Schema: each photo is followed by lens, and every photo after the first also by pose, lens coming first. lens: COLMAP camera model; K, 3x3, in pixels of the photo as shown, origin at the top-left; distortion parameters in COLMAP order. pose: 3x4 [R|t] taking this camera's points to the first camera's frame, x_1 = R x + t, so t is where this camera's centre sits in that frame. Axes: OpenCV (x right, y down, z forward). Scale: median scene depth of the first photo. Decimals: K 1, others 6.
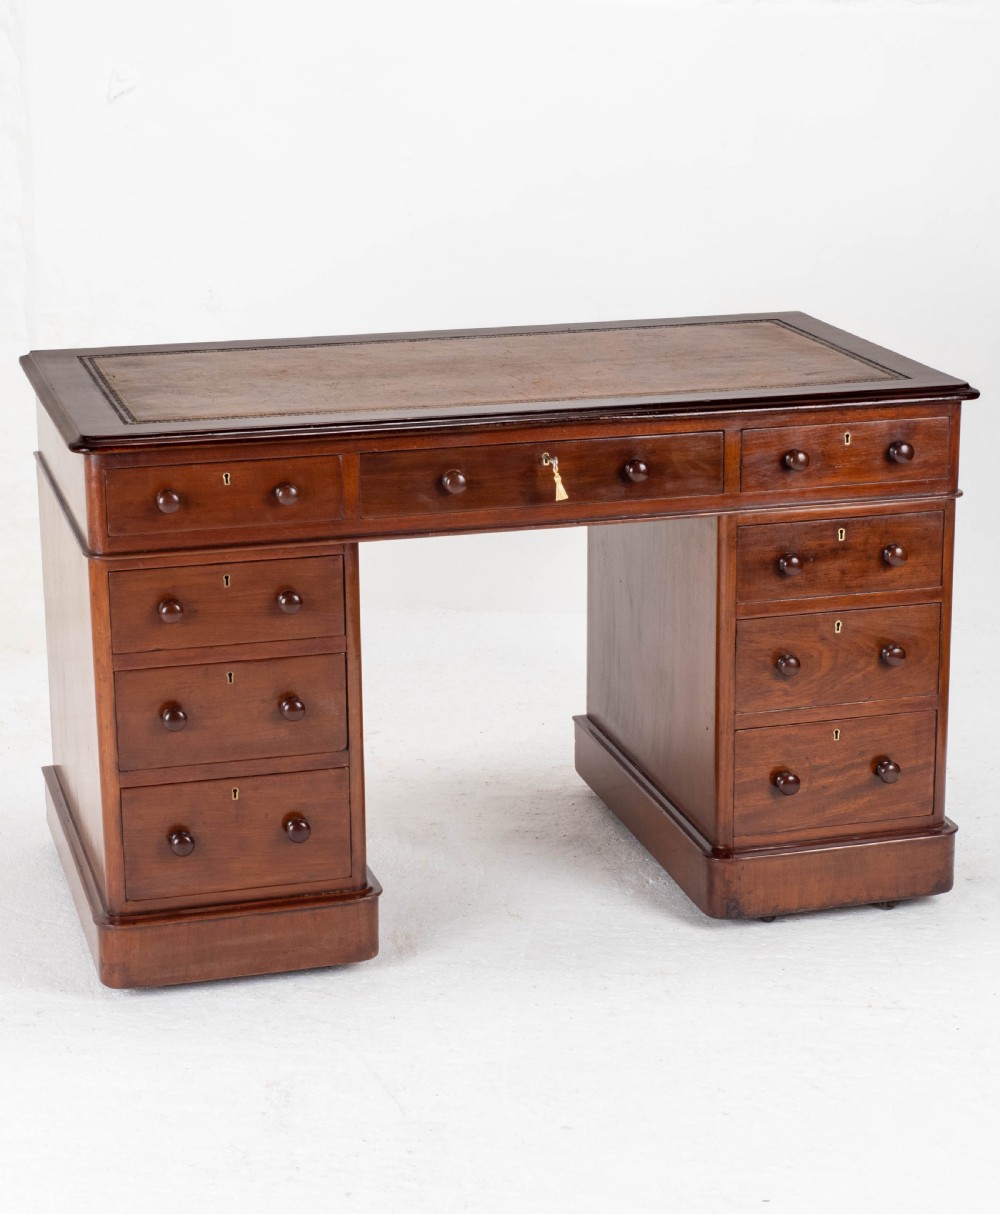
lens RADIAL K [[2614.6, 0, 516.9], [0, 2614.6, 612.8], [0, 0, 1]] dist [0.020504, 0.000000]
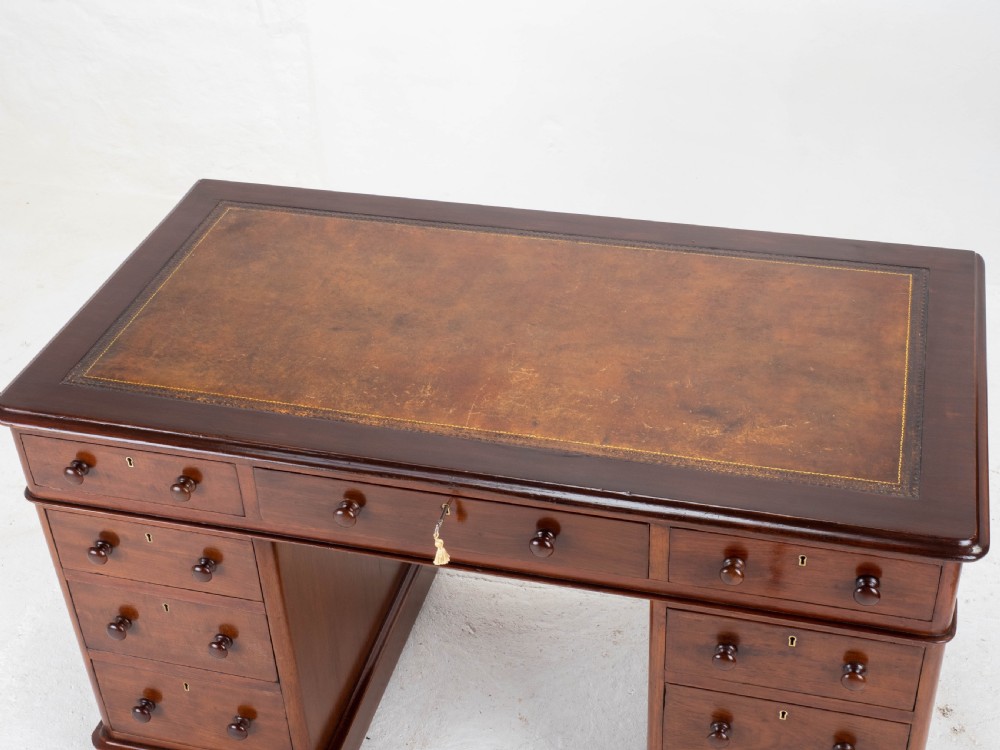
lens RADIAL K [[1387.5, 0, 512.5], [0, 1387.5, 366.9], [0, 0, 1]] dist [0.000705, 0.000000]
pose [[0.861050, 0.270178, -0.430808, 0.221464], [-0.107484, 0.924737, 0.365114, -0.277552], [0.497030, -0.268077, 0.825285, 0.602194]]
